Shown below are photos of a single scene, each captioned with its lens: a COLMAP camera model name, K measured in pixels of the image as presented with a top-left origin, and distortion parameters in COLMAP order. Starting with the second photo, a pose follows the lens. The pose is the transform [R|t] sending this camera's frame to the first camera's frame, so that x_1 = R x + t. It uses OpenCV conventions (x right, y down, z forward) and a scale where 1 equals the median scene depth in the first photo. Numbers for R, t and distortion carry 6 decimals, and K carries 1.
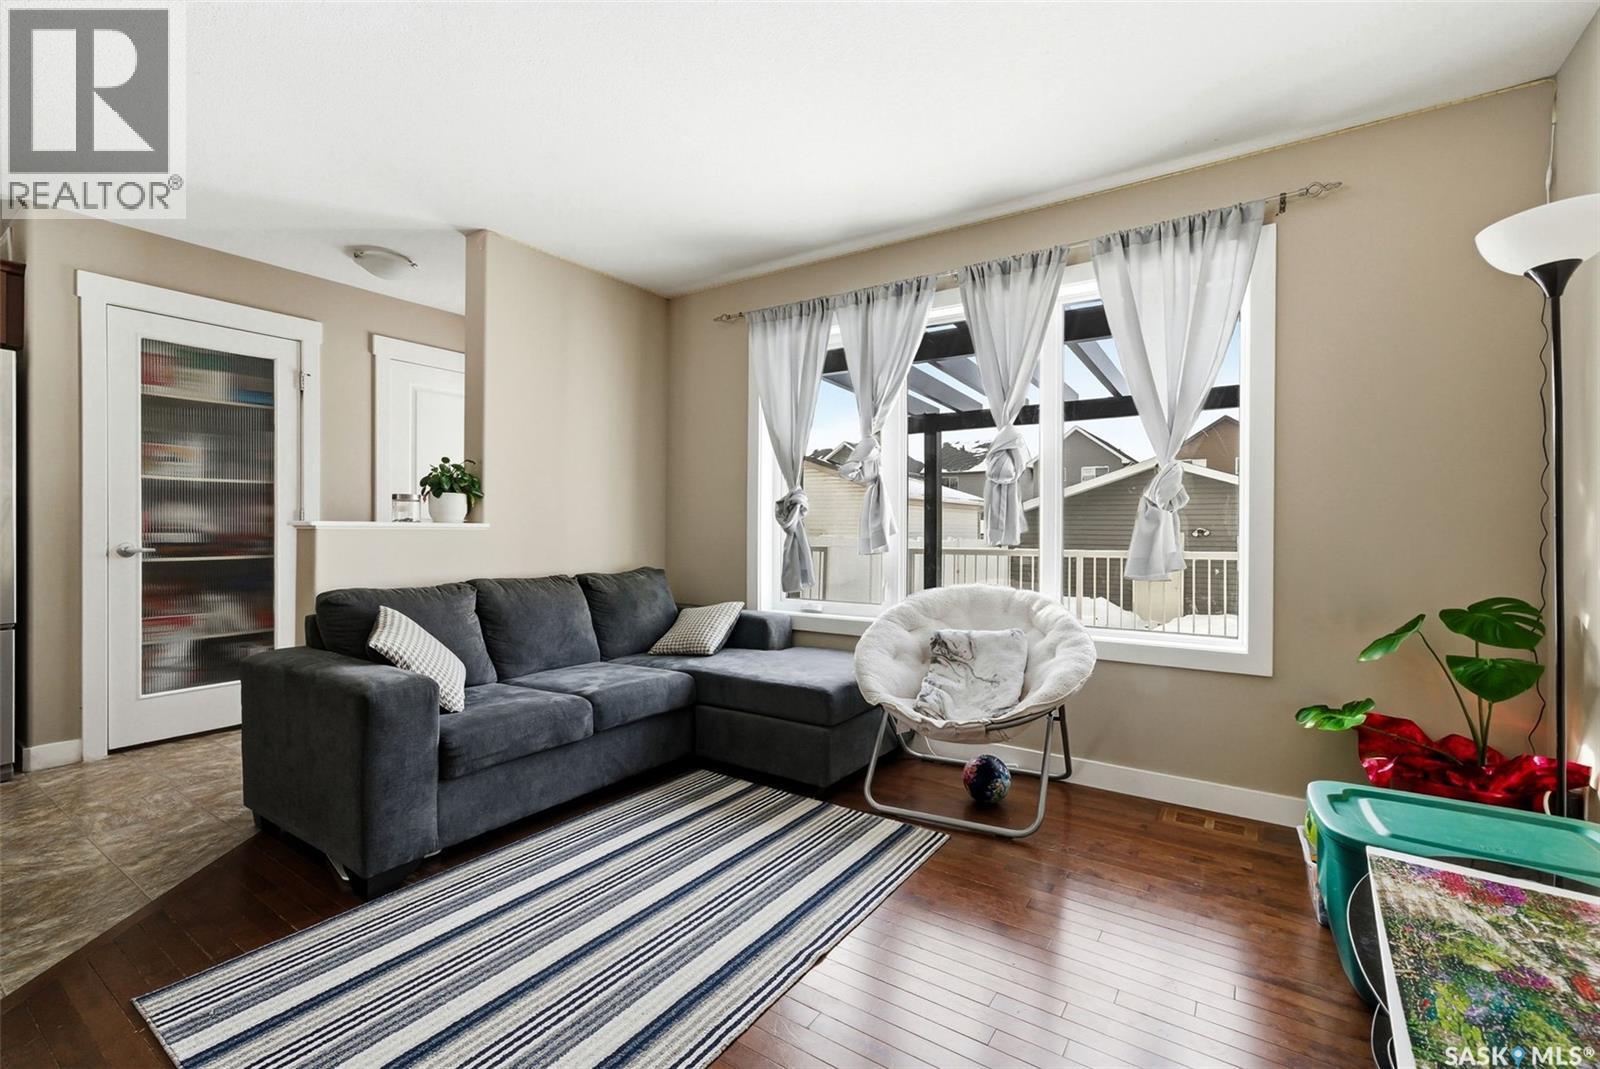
lens RADIAL K [[704.3, 0, 799.6], [0, 704.3, 541.0], [0, 0, 1]] dist [0.000678, 0.000230]
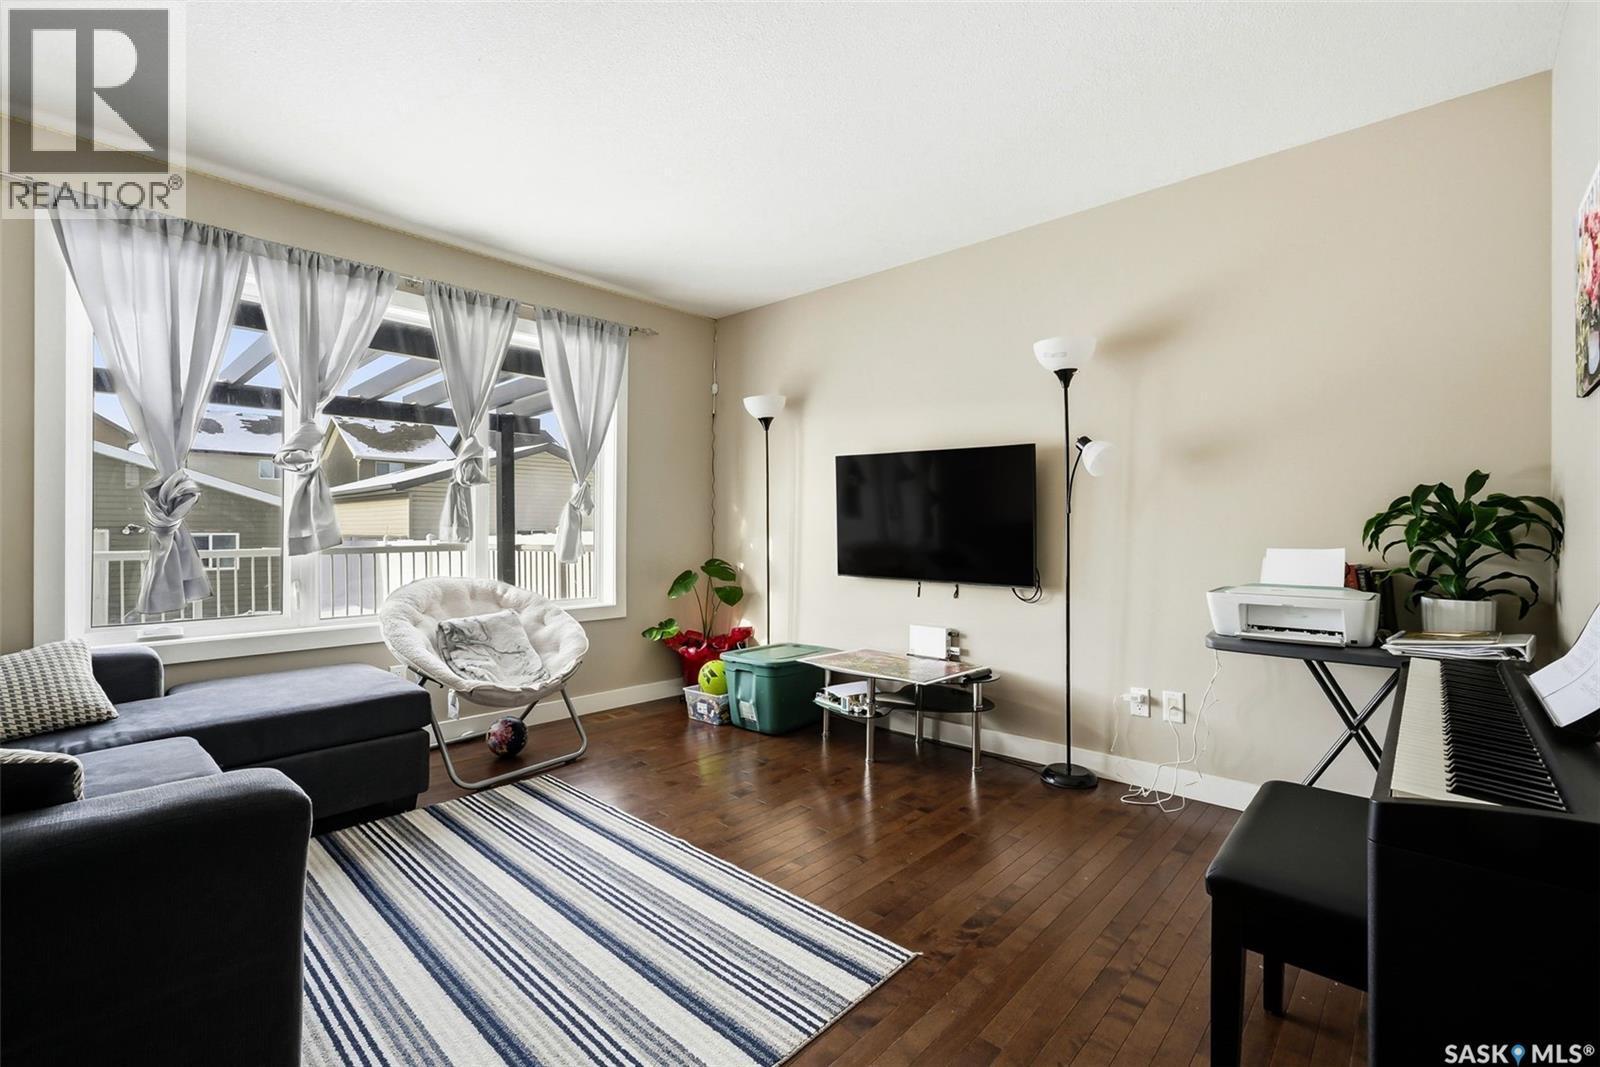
lens RADIAL K [[702.0, 0, 800.0], [0, 702.0, 533.5], [0, 0, 1]] dist [-0.000095, 0.000188]
pose [[0.147538, -0.011458, 0.988990, -0.799057], [0.016782, 0.999818, 0.009080, -0.006594], [-0.988914, 0.015257, 0.147703, 0.323431]]
